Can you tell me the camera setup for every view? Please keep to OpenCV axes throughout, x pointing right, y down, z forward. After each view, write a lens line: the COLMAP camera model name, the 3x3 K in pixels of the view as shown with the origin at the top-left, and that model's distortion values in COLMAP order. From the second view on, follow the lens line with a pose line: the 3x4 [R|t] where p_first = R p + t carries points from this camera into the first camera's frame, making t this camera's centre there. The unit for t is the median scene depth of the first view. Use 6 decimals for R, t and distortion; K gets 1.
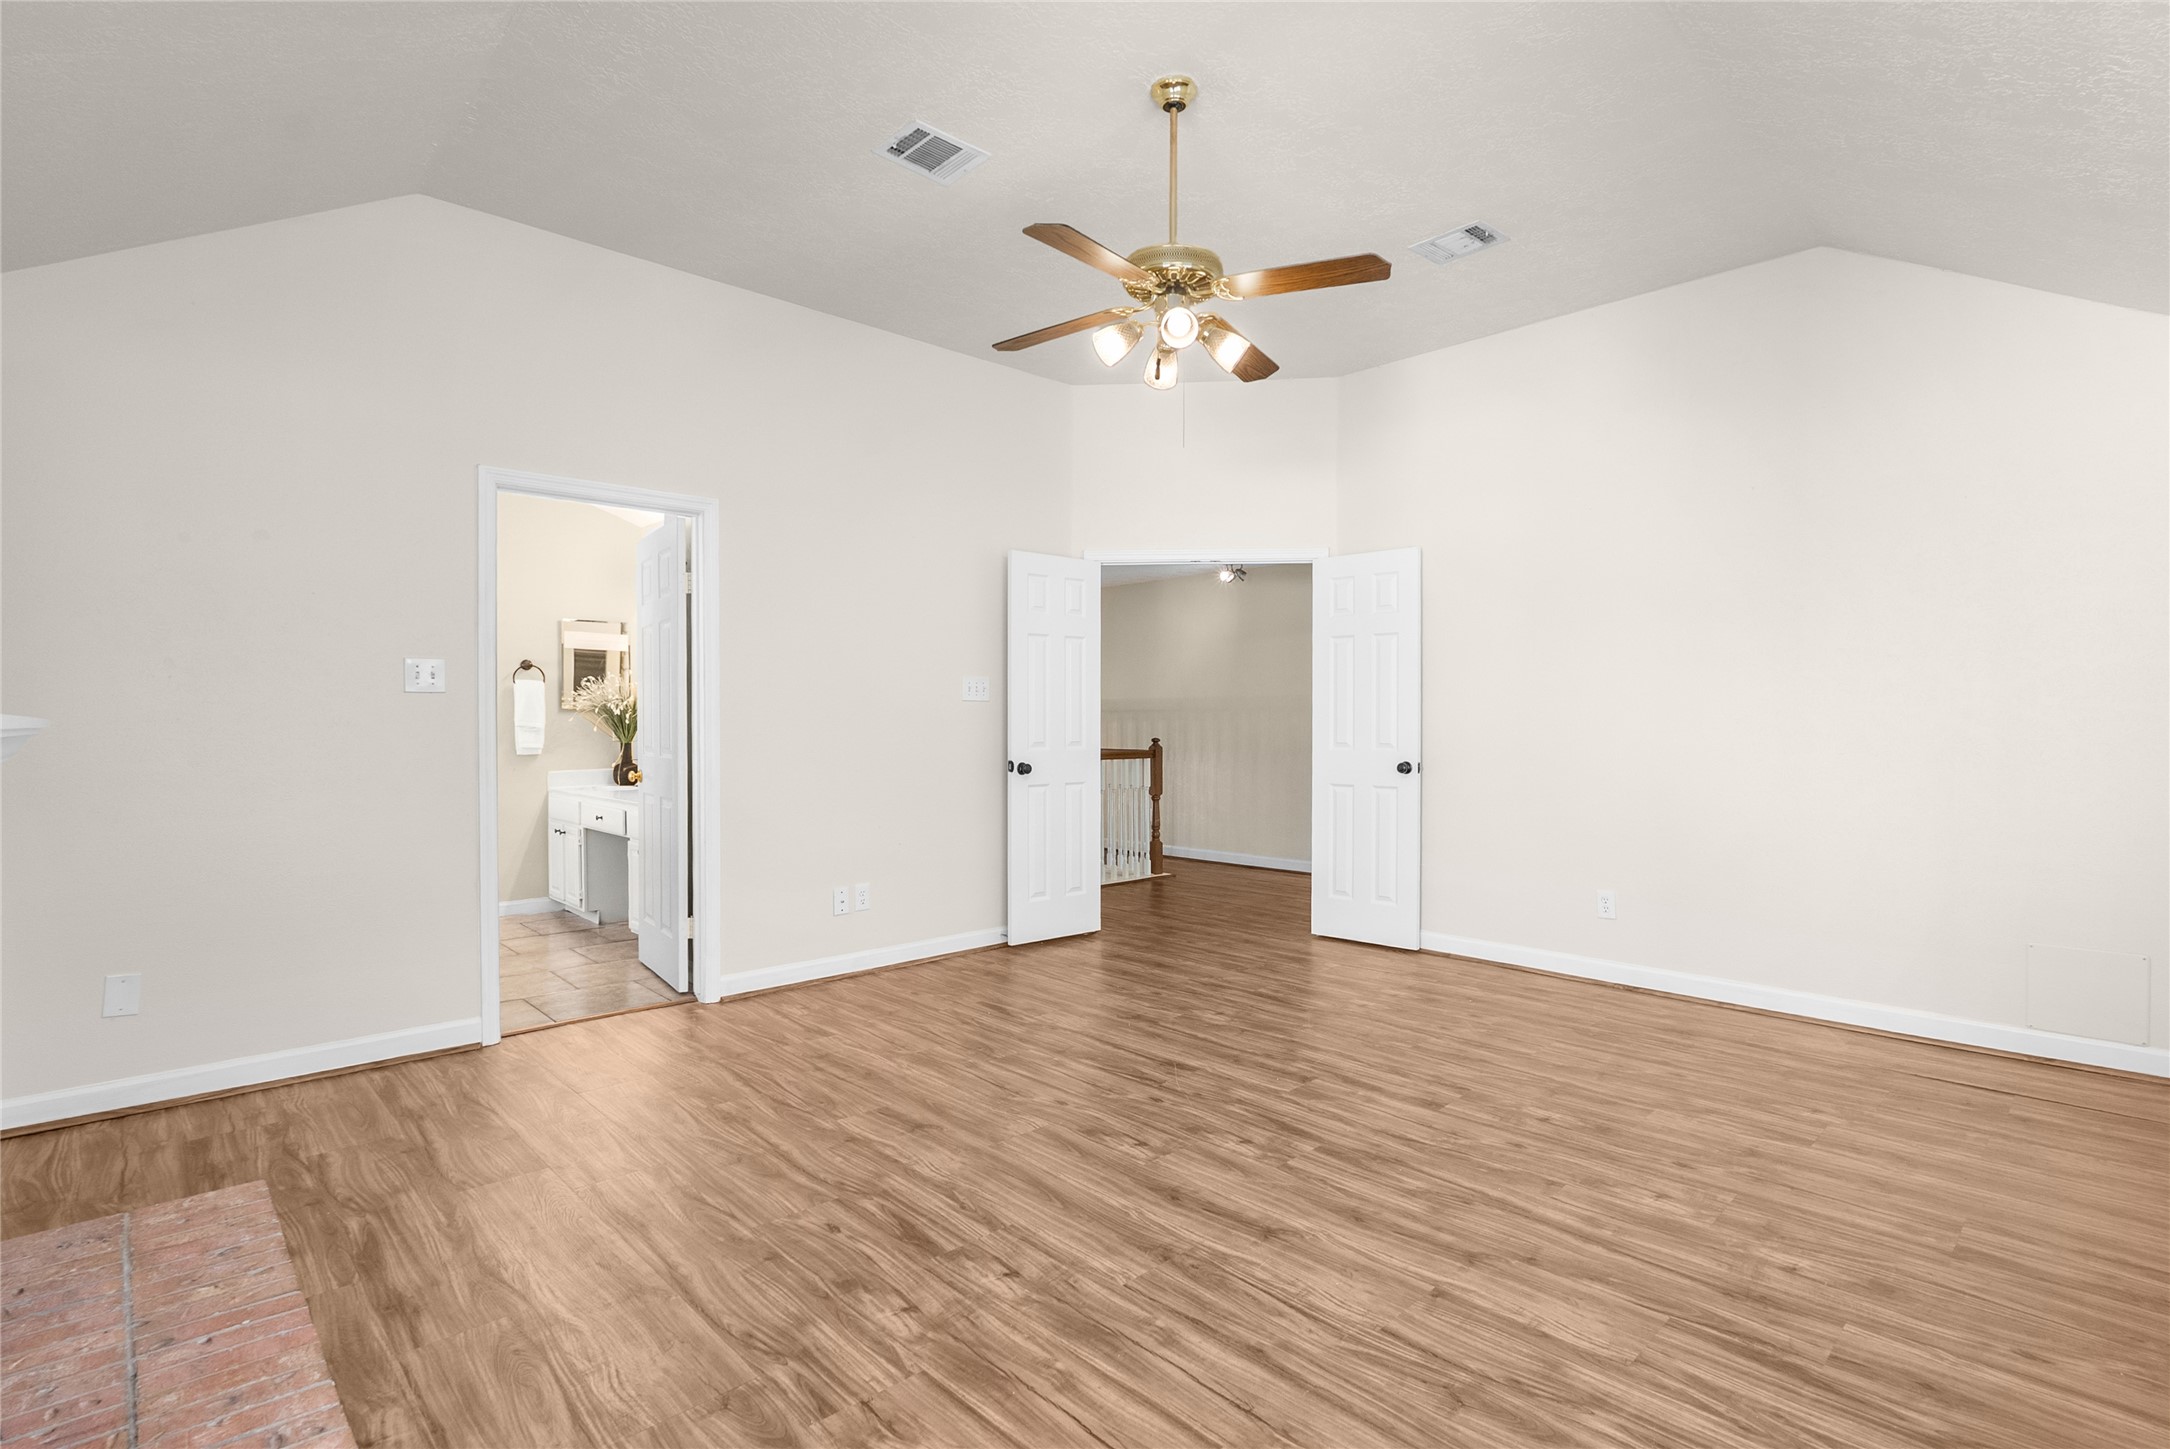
lens RADIAL K [[972.0, 0, 1090.0], [0, 972.0, 725.9], [0, 0, 1]] dist [-0.001229, 0.000107]
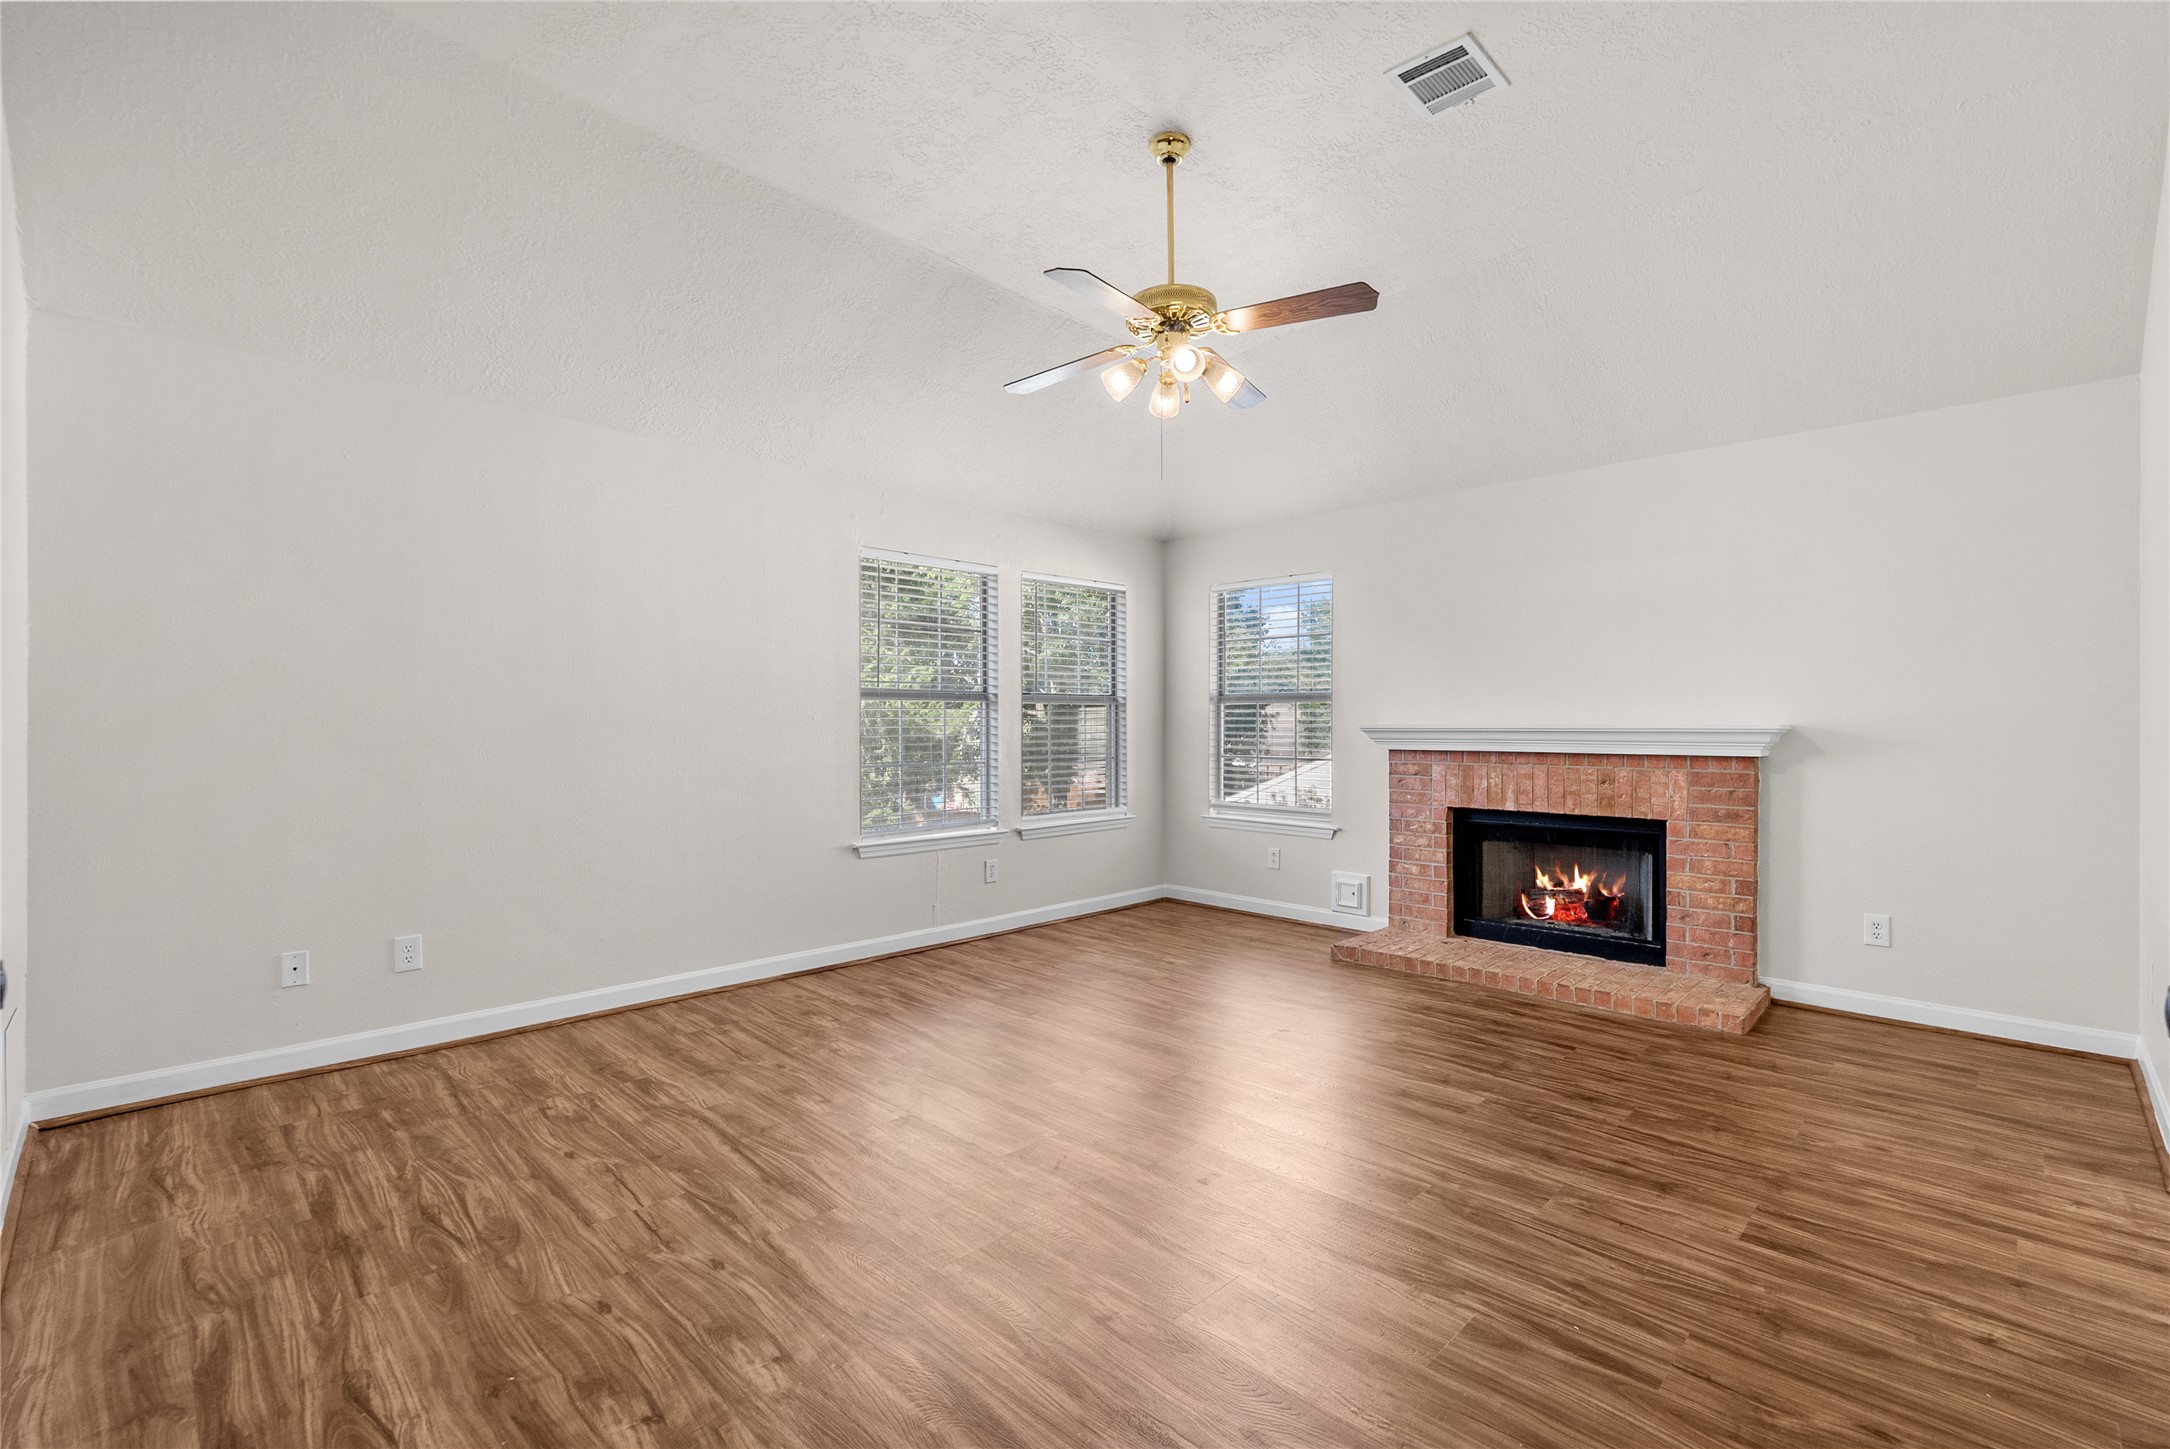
lens RADIAL K [[972.0, 0, 1090.0], [0, 972.0, 725.9], [0, 0, 1]] dist [-0.001229, 0.000107]
pose [[-0.998990, 0.001139, -0.044908, 0.225306], [0.001039, 0.999997, 0.002237, -0.007551], [0.044910, 0.002188, -0.998989, 2.078496]]
